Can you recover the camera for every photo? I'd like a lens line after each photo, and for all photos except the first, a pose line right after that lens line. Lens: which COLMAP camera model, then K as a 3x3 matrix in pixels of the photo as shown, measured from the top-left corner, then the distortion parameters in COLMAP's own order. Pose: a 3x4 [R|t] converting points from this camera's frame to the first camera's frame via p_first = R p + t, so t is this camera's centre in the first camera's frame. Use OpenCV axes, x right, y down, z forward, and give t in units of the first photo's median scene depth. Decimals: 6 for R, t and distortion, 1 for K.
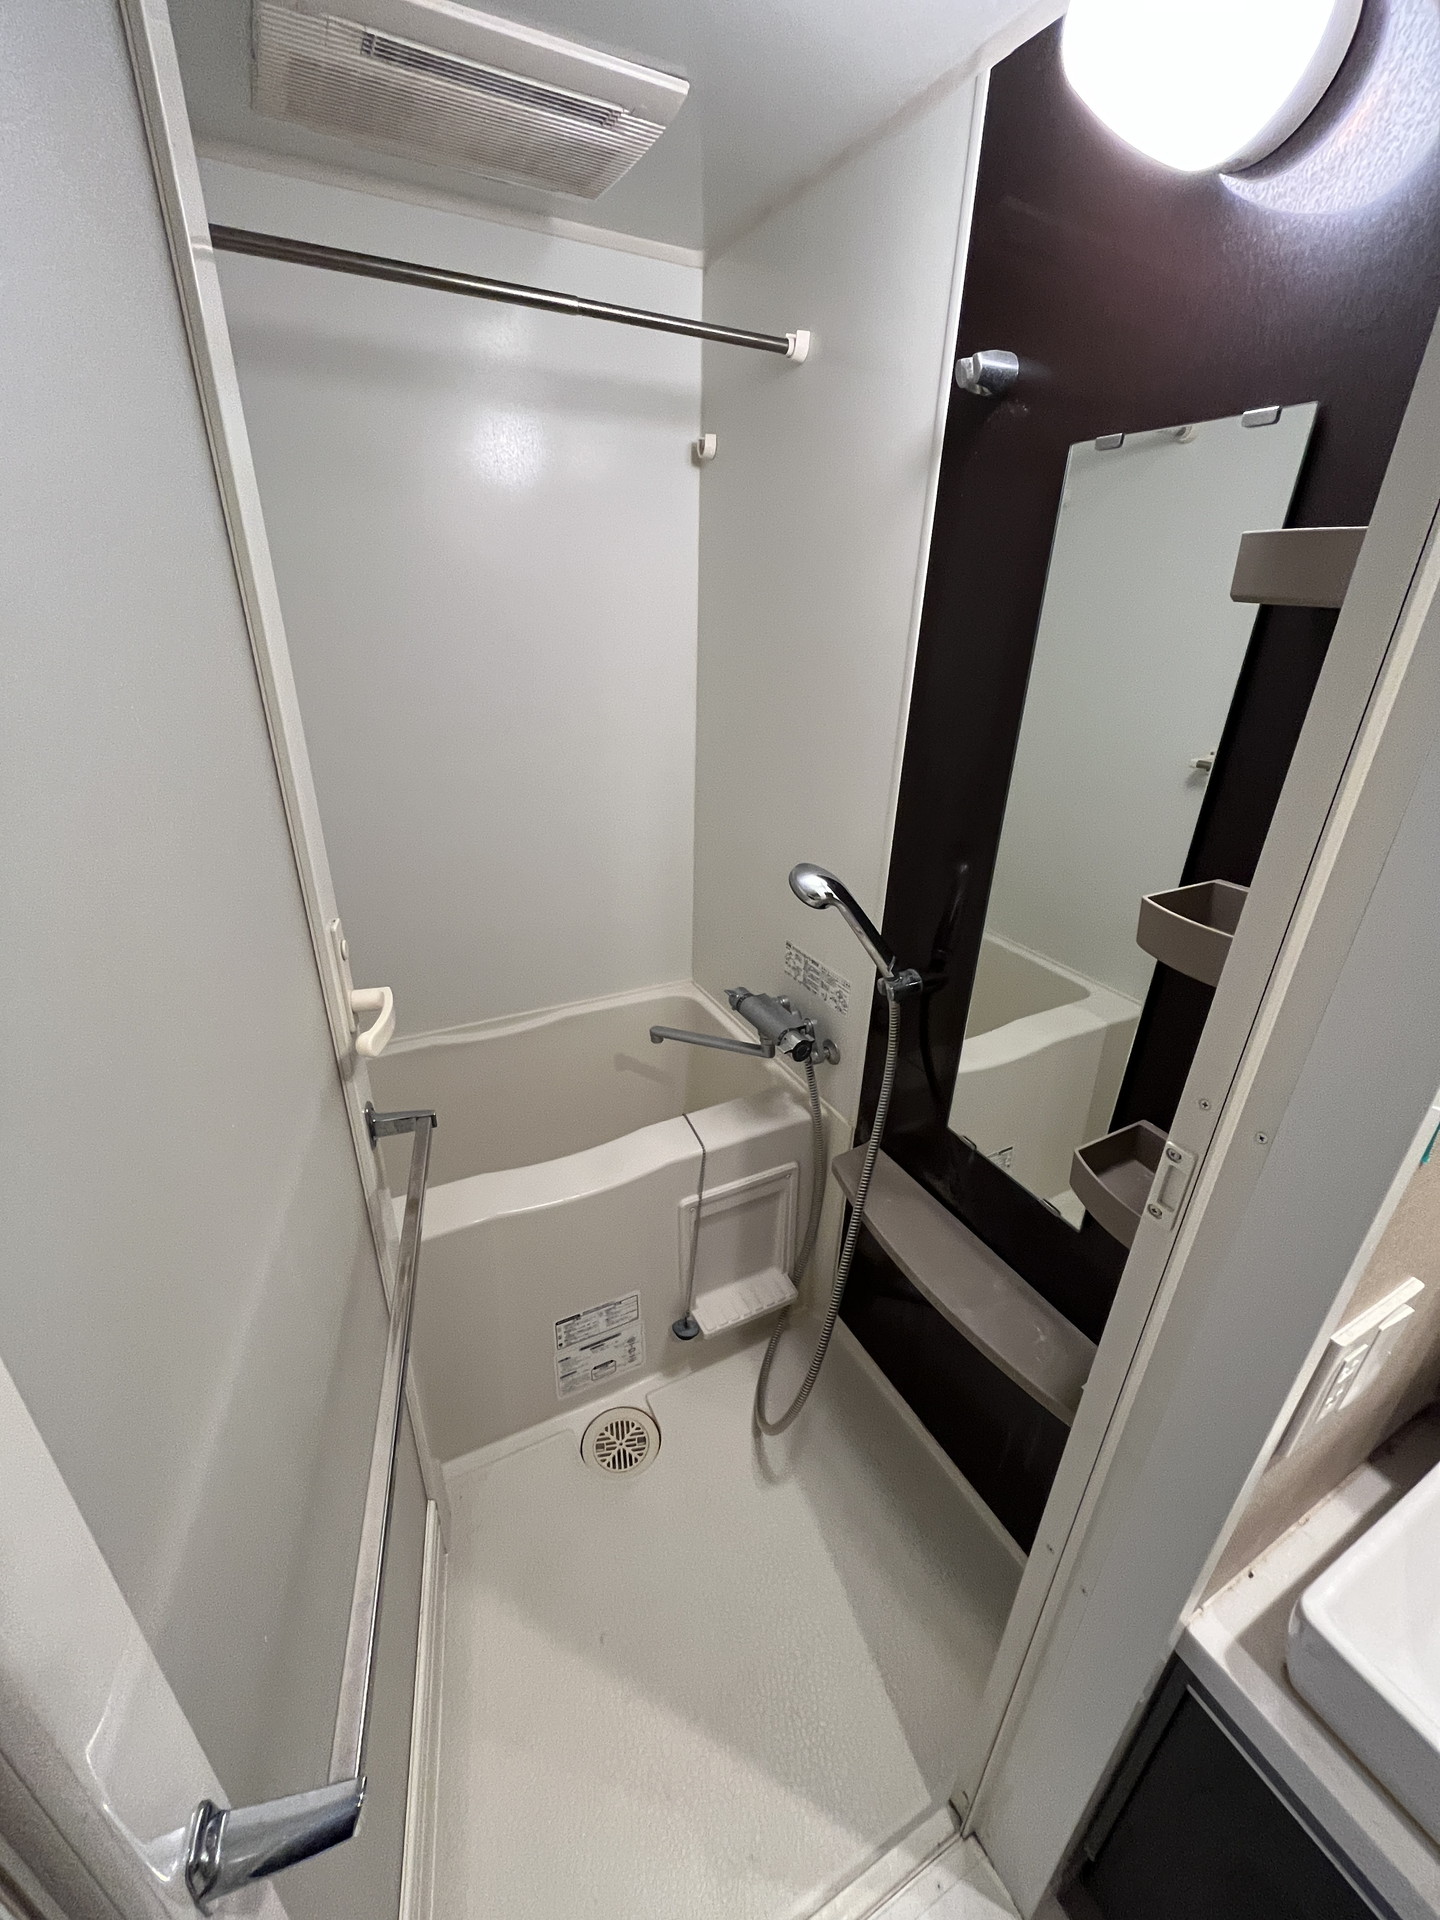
lens RADIAL K [[783.4, 0, 713.9], [0, 783.4, 950.1], [0, 0, 1]] dist [-0.000929, -0.000657]
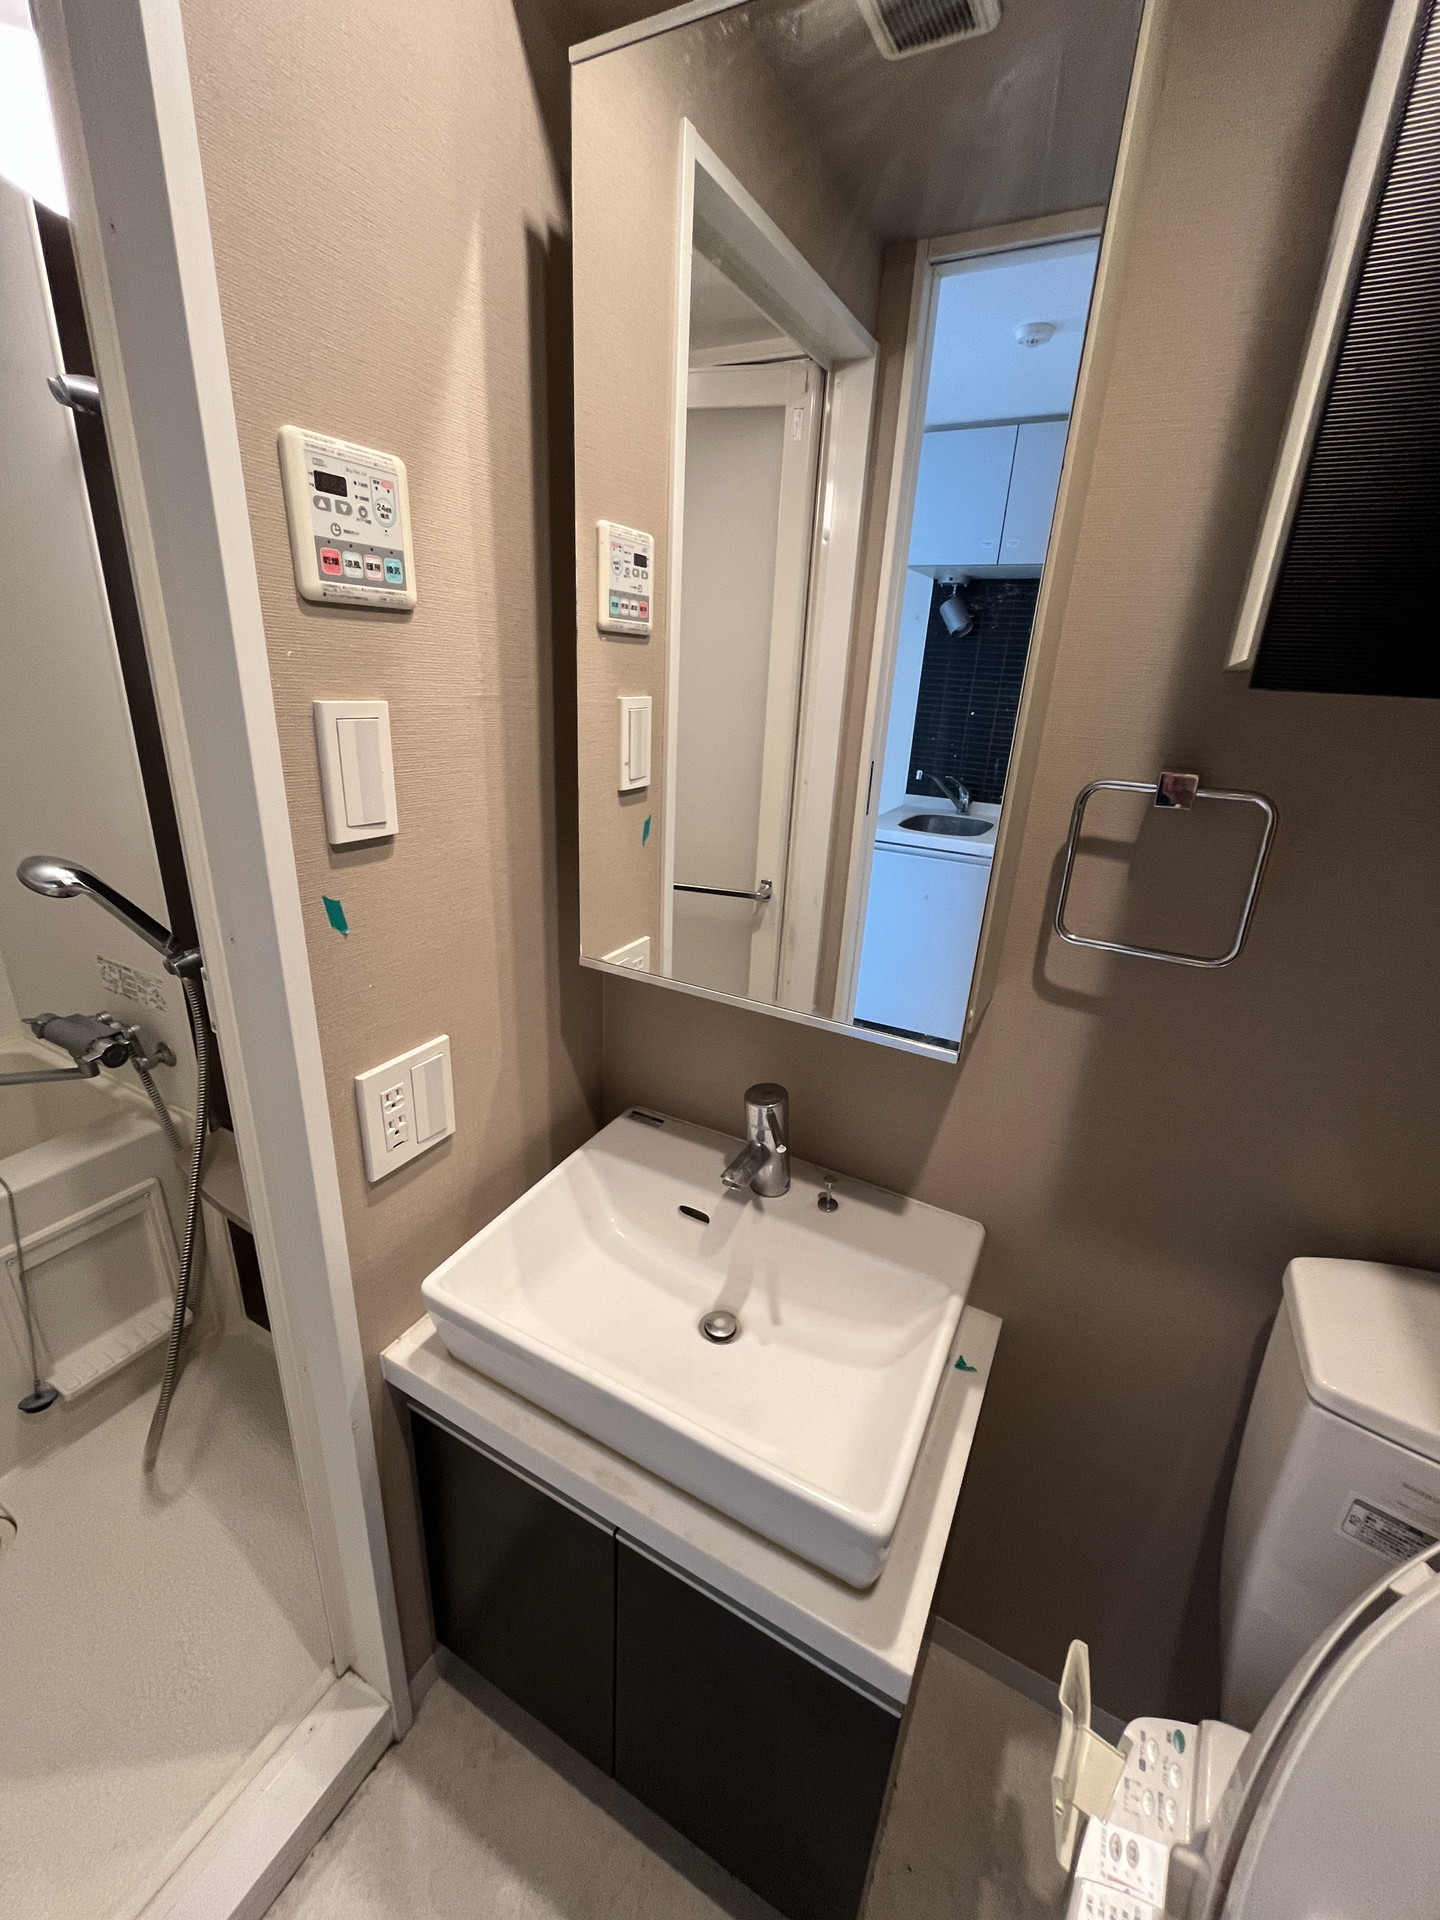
lens RADIAL K [[783.4, 0, 724.7], [0, 783.4, 954.3], [0, 0, 1]] dist [-0.000929, -0.000657]
pose [[0.825367, -0.174460, 0.536966, 0.218577], [0.203426, 0.979075, 0.005415, 0.141756], [-0.526675, 0.104763, 0.843586, -0.211339]]
